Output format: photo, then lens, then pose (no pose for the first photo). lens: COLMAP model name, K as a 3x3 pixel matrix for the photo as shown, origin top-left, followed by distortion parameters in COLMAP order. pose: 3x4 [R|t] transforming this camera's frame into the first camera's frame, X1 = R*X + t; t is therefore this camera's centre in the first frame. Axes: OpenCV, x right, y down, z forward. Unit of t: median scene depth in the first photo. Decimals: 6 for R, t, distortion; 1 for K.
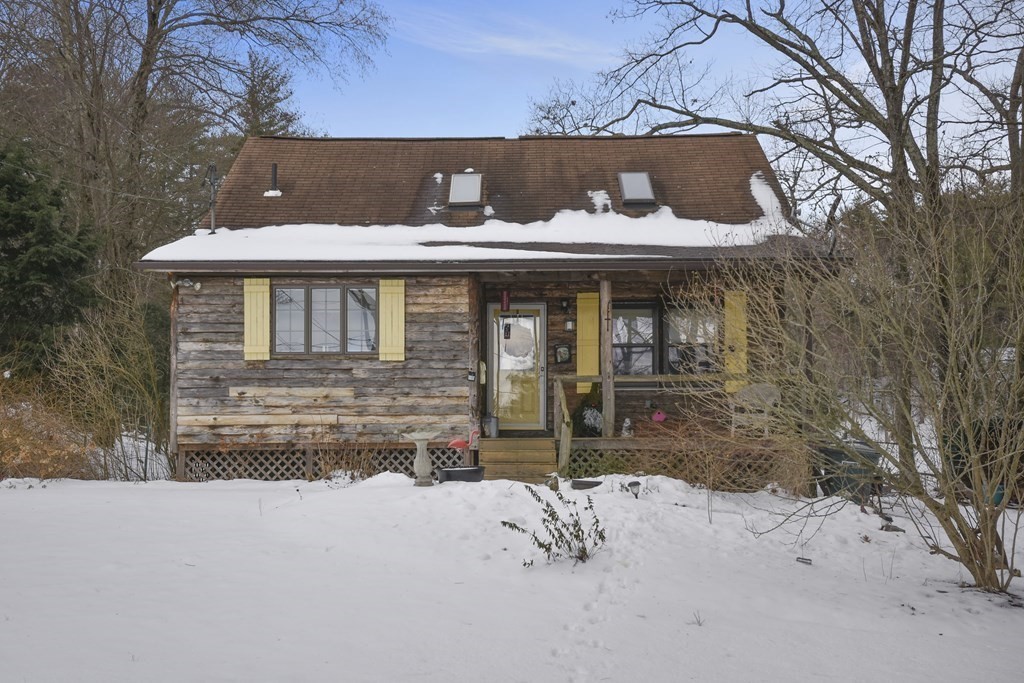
lens RADIAL K [[1011.7, 0, 512.7], [0, 1011.7, 389.8], [0, 0, 1]] dist [0.034851, 0.018501]
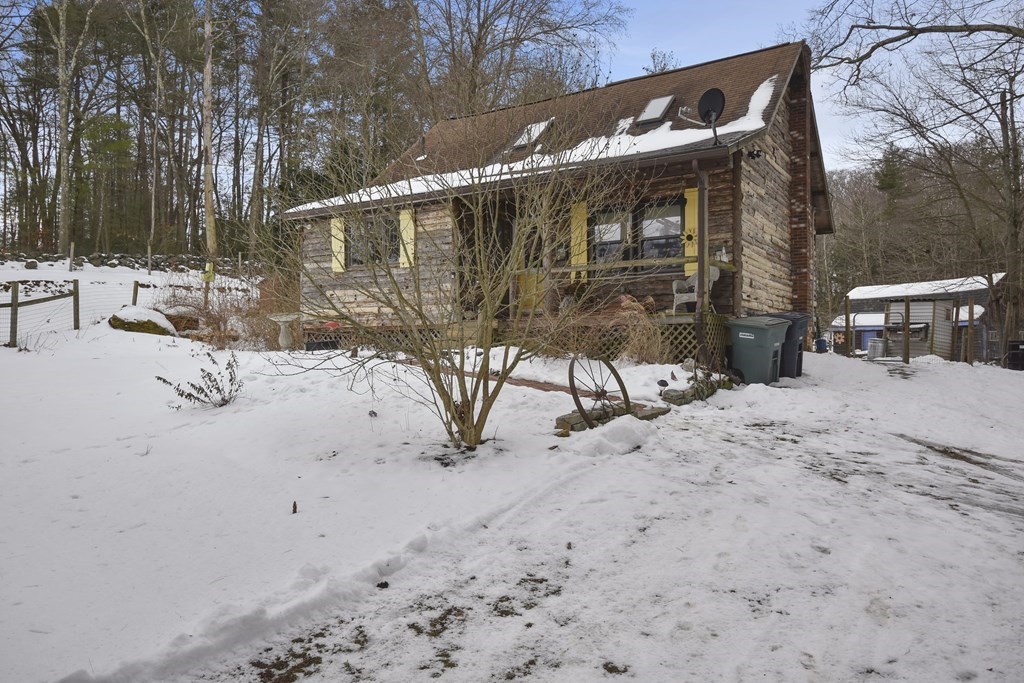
lens RADIAL K [[712.3, 0, 513.4], [0, 712.3, 329.9], [0, 0, 1]] dist [-0.002884, -0.001463]
pose [[0.854909, -0.015020, -0.518561, 0.520598], [0.043147, 0.998176, 0.042221, 0.023109], [0.516981, -0.058469, 0.853998, 0.217805]]
